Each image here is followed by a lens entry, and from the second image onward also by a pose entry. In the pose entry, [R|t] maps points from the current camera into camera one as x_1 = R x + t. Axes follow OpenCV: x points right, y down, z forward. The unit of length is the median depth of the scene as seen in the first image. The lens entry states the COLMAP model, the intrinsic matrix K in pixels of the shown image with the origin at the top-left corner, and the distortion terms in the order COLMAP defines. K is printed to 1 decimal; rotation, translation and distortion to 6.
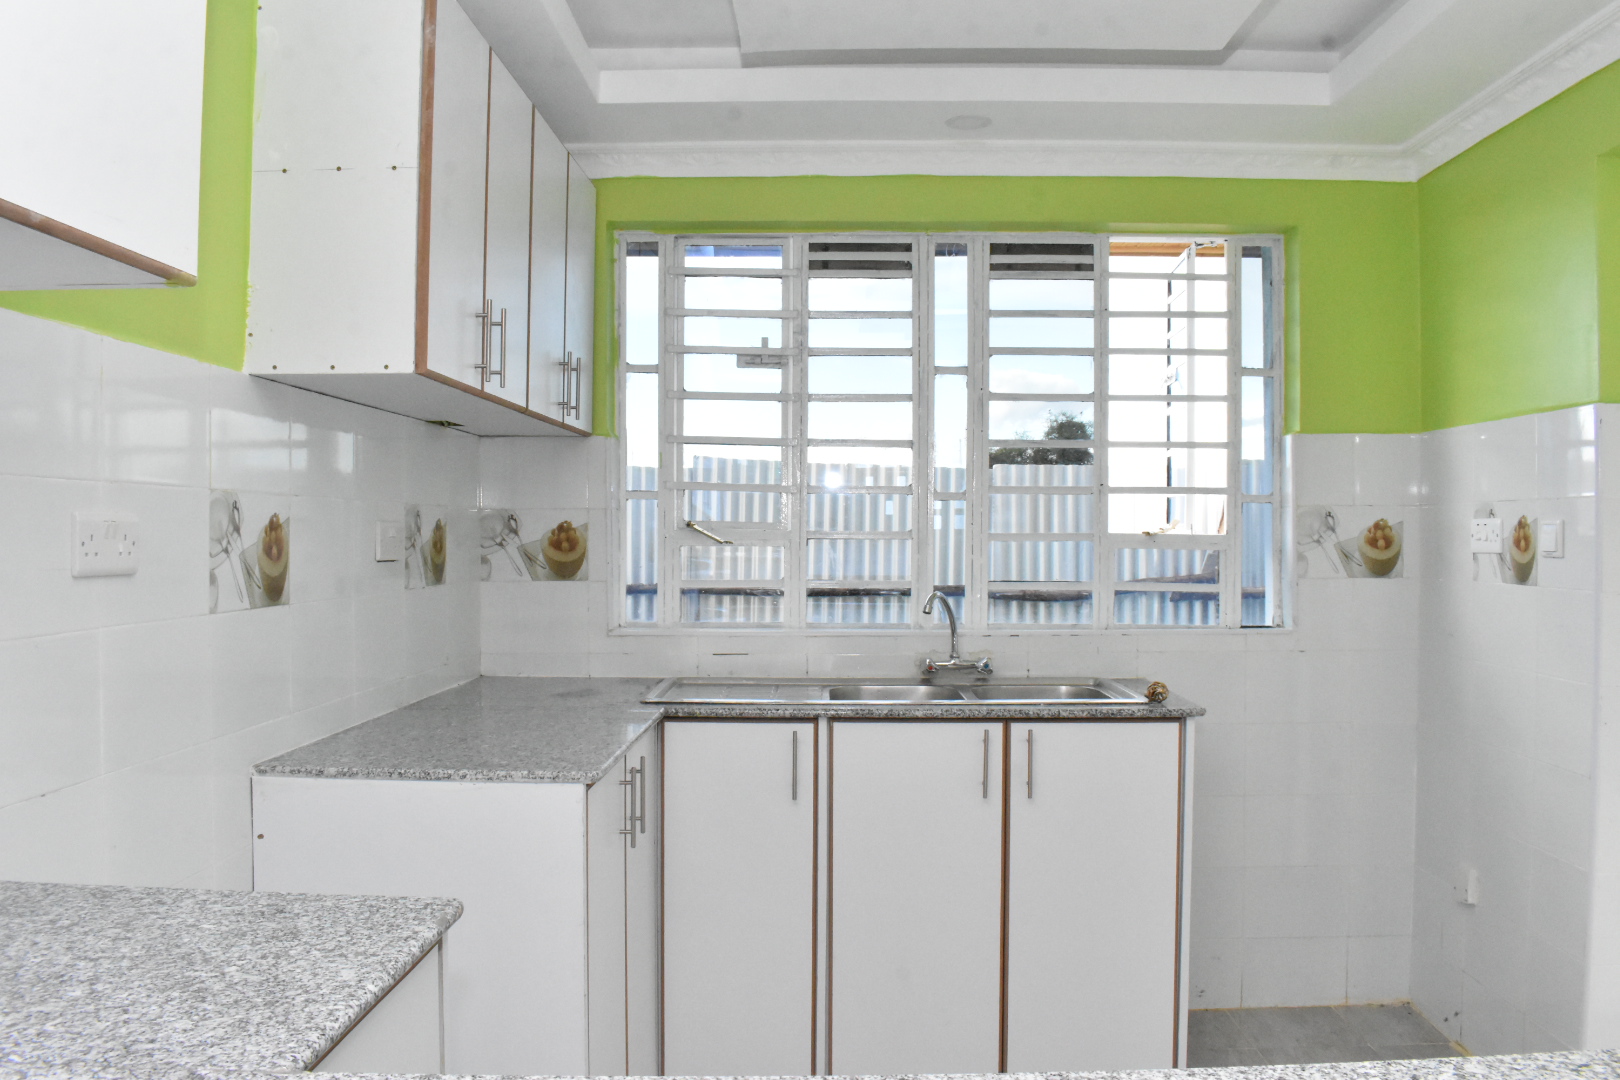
lens RADIAL K [[1283.2, 0, 817.5], [0, 1283.2, 533.9], [0, 0, 1]] dist [-0.084976, 0.012287]
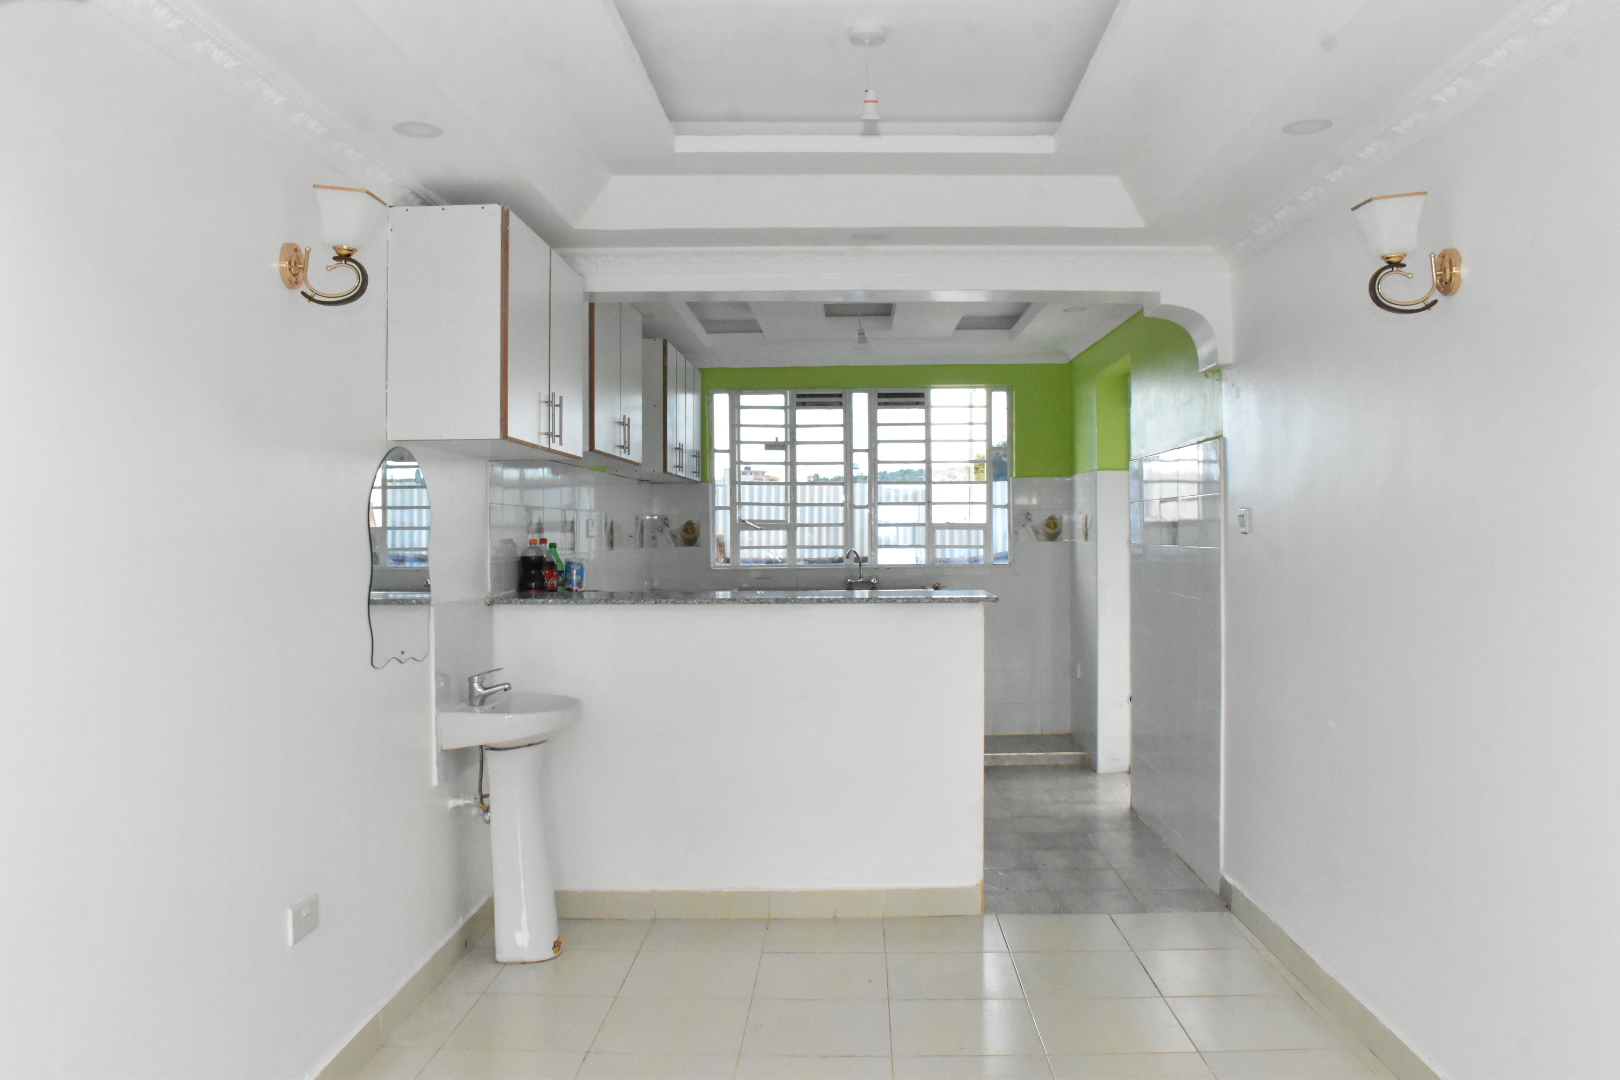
lens RADIAL K [[1283.2, 0, 811.5], [0, 1283.2, 541.5], [0, 0, 1]] dist [-0.084976, 0.012287]
pose [[0.999524, -0.011053, -0.028795, 0.081937], [0.011219, 0.999921, 0.005606, 0.017095], [0.028731, -0.005927, 0.999570, -1.235292]]
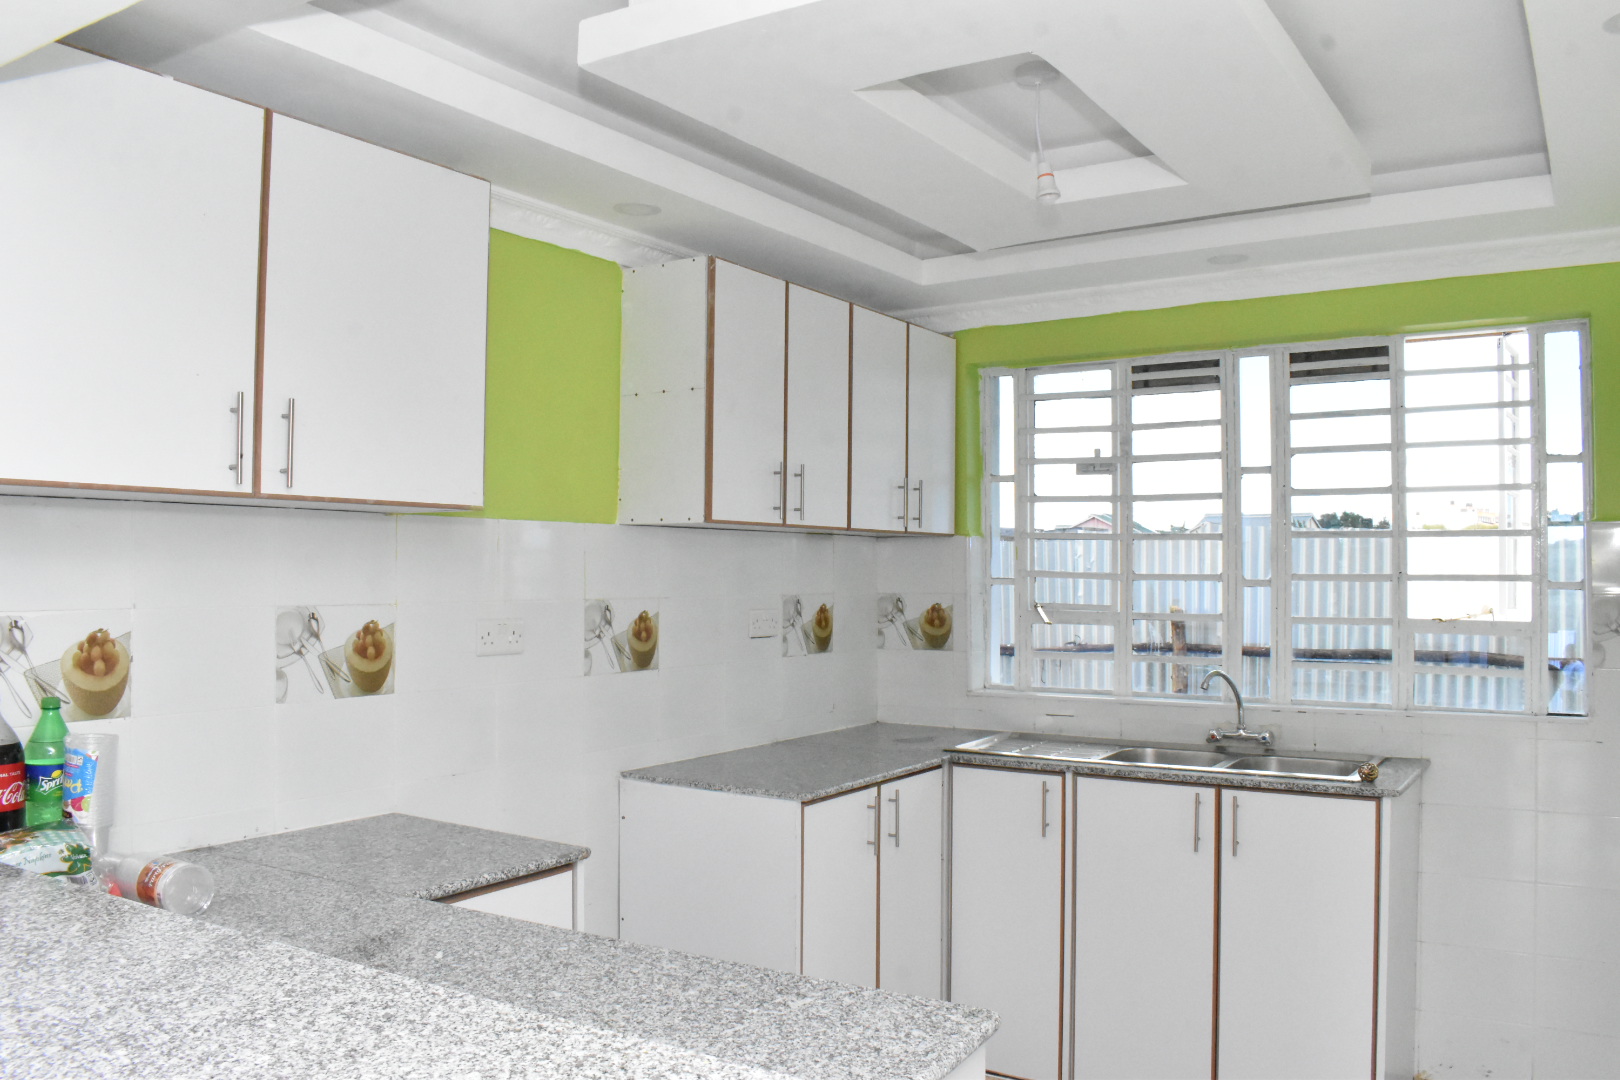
lens RADIAL K [[1283.2, 0, 804.4], [0, 1283.2, 528.2], [0, 0, 1]] dist [-0.084976, 0.012287]
pose [[0.847944, -0.019295, -0.529735, 0.356957], [0.000769, 0.999381, -0.035170, -0.038598], [0.530086, 0.029415, 0.847434, -0.145131]]
